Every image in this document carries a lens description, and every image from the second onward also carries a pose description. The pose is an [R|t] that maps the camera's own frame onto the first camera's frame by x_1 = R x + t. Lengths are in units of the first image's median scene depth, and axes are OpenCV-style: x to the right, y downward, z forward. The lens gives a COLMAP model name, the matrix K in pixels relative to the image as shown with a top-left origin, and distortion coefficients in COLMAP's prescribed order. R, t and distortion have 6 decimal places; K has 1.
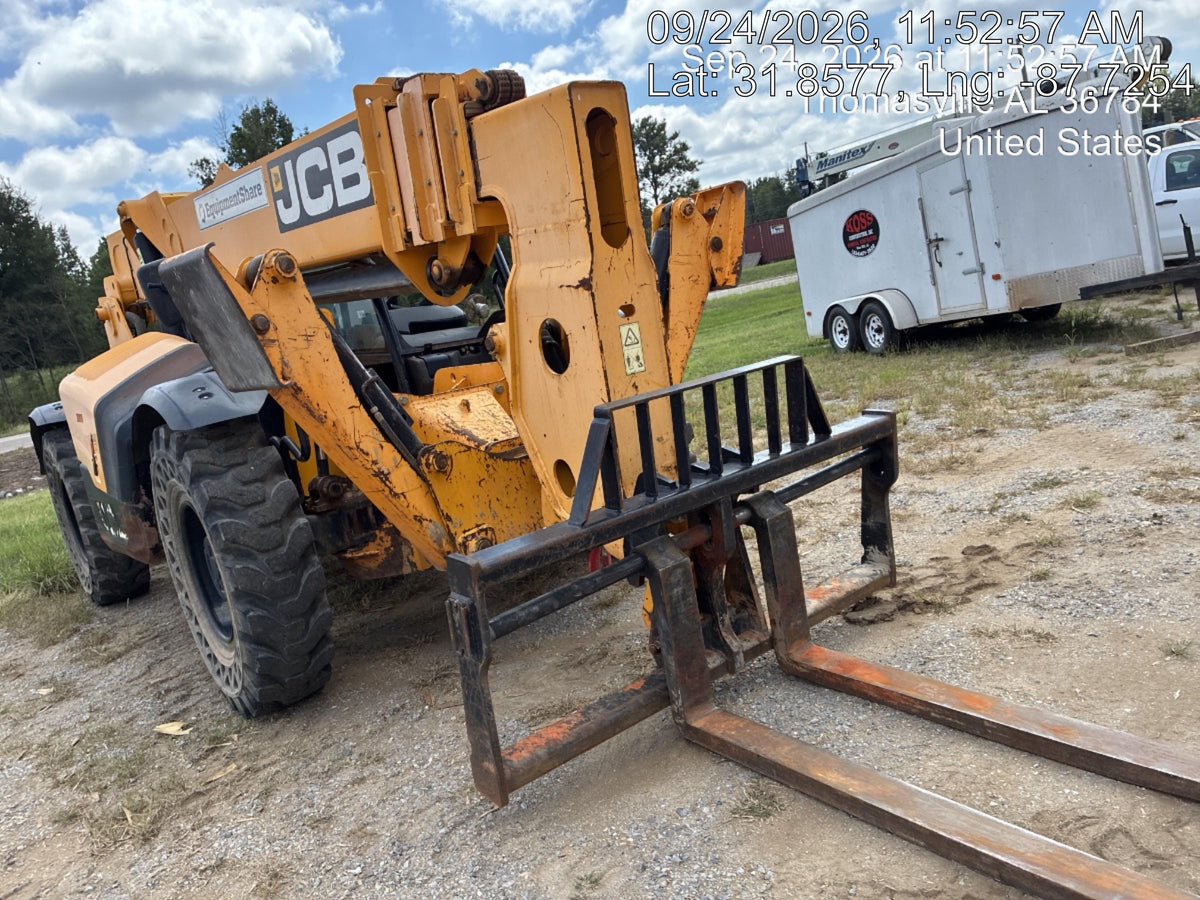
lens RADIAL K [[893.1, 0, 557.6], [0, 893.1, 442.1], [0, 0, 1]] dist [0.052332, -0.071974]
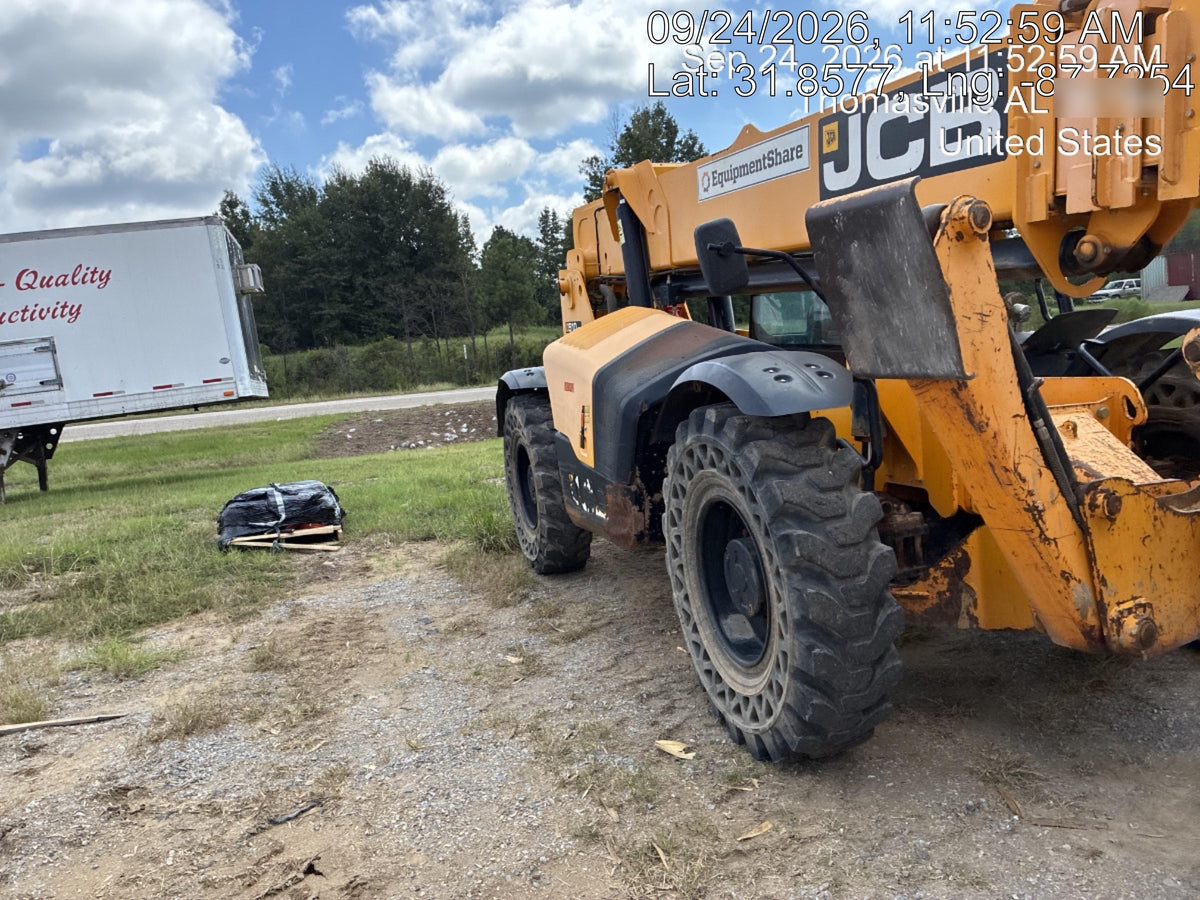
lens RADIAL K [[884.8, 0, 570.0], [0, 884.8, 467.4], [0, 0, 1]] dist [0.052065, -0.061000]
pose [[0.927193, 0.150948, -0.342822, -0.256640], [-0.142296, 0.988540, 0.050411, 0.015461], [0.346503, 0.002042, 0.938047, 0.141342]]
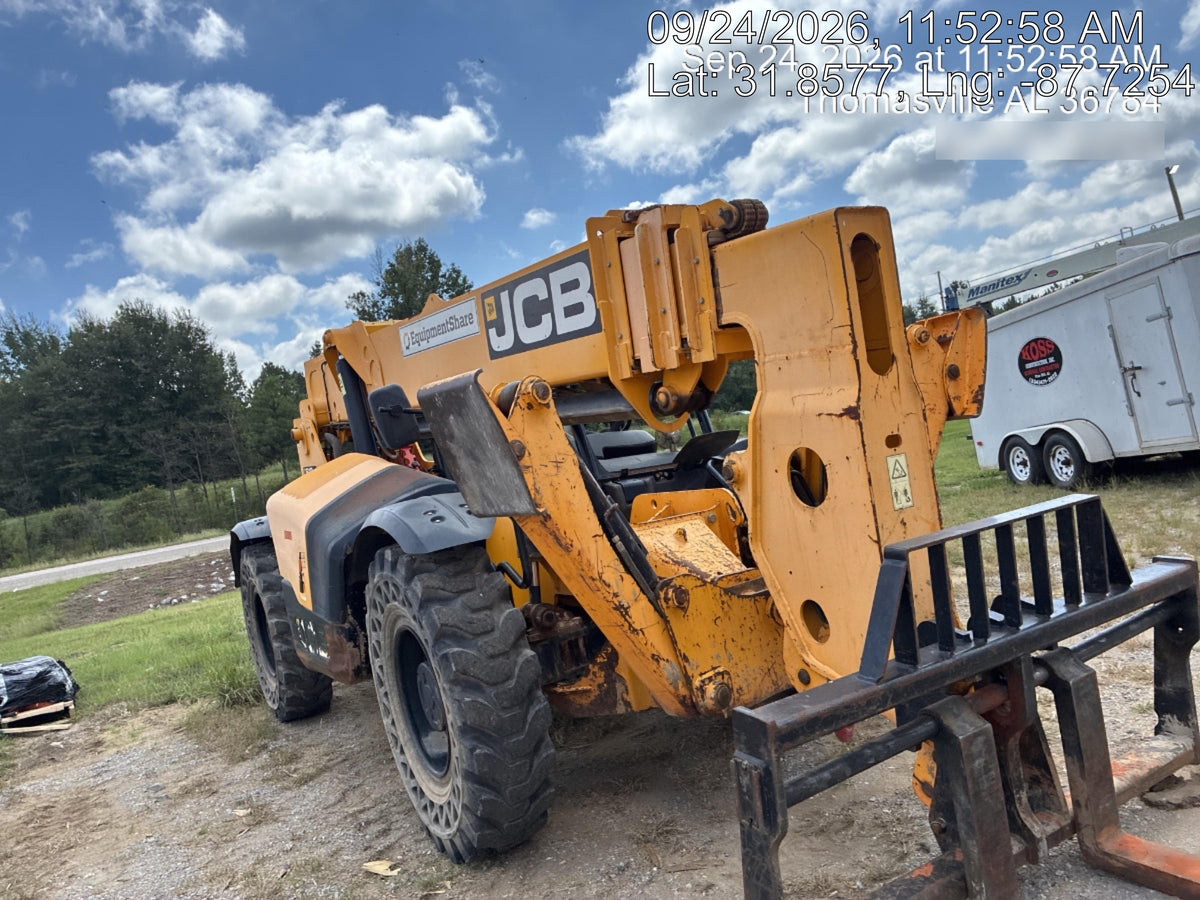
lens RADIAL K [[889.7, 0, 559.2], [0, 889.7, 451.4], [0, 0, 1]] dist [0.049711, -0.067181]
pose [[0.989905, 0.017608, -0.140635, -0.110868], [-0.035198, 0.991709, -0.123586, -0.008356], [0.137293, 0.127289, 0.982318, 0.035598]]
